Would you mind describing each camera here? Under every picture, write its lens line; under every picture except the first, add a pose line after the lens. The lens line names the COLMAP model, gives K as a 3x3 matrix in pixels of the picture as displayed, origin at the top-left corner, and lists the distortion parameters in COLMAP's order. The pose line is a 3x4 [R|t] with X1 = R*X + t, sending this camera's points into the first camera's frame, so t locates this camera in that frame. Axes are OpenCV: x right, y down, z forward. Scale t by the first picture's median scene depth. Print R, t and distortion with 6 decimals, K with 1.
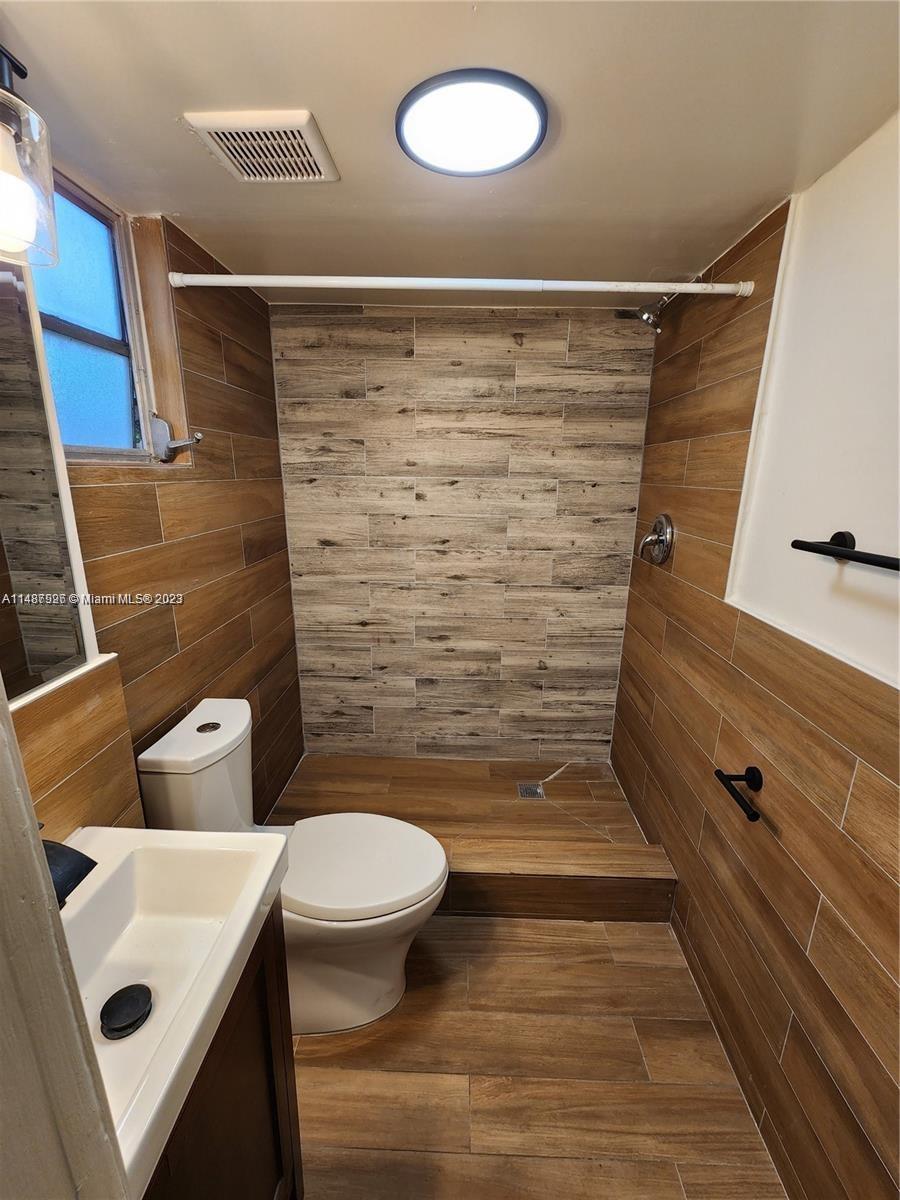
lens RADIAL K [[489.4, 0, 450.7], [0, 489.4, 602.4], [0, 0, 1]] dist [0.001842, 0.000121]
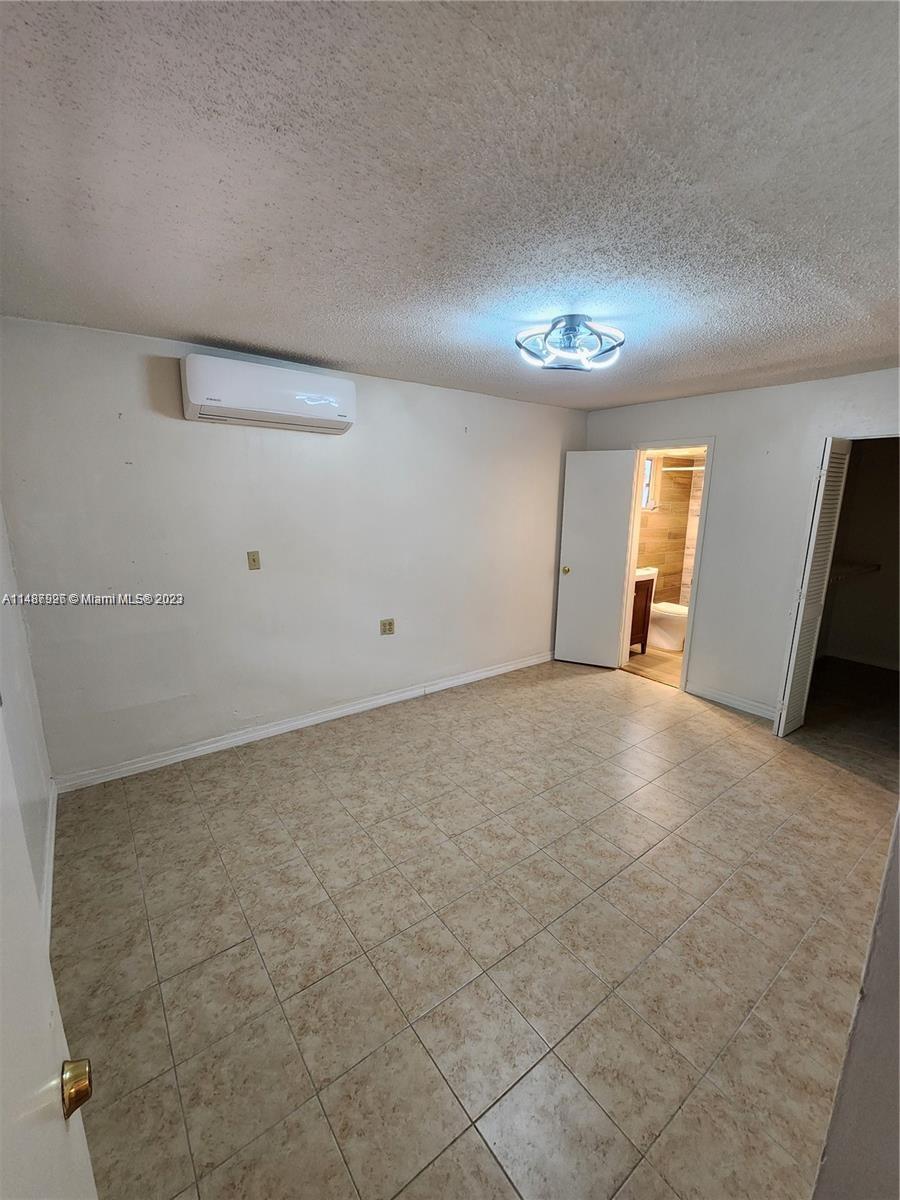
lens RADIAL K [[489.4, 0, 449.5], [0, 489.4, 603.3], [0, 0, 1]] dist [0.001842, 0.000121]
pose [[0.619568, 0.161014, -0.768251, 1.614030], [-0.198697, 0.979030, 0.044948, 0.618299], [0.759378, 0.124801, 0.638569, -2.761894]]
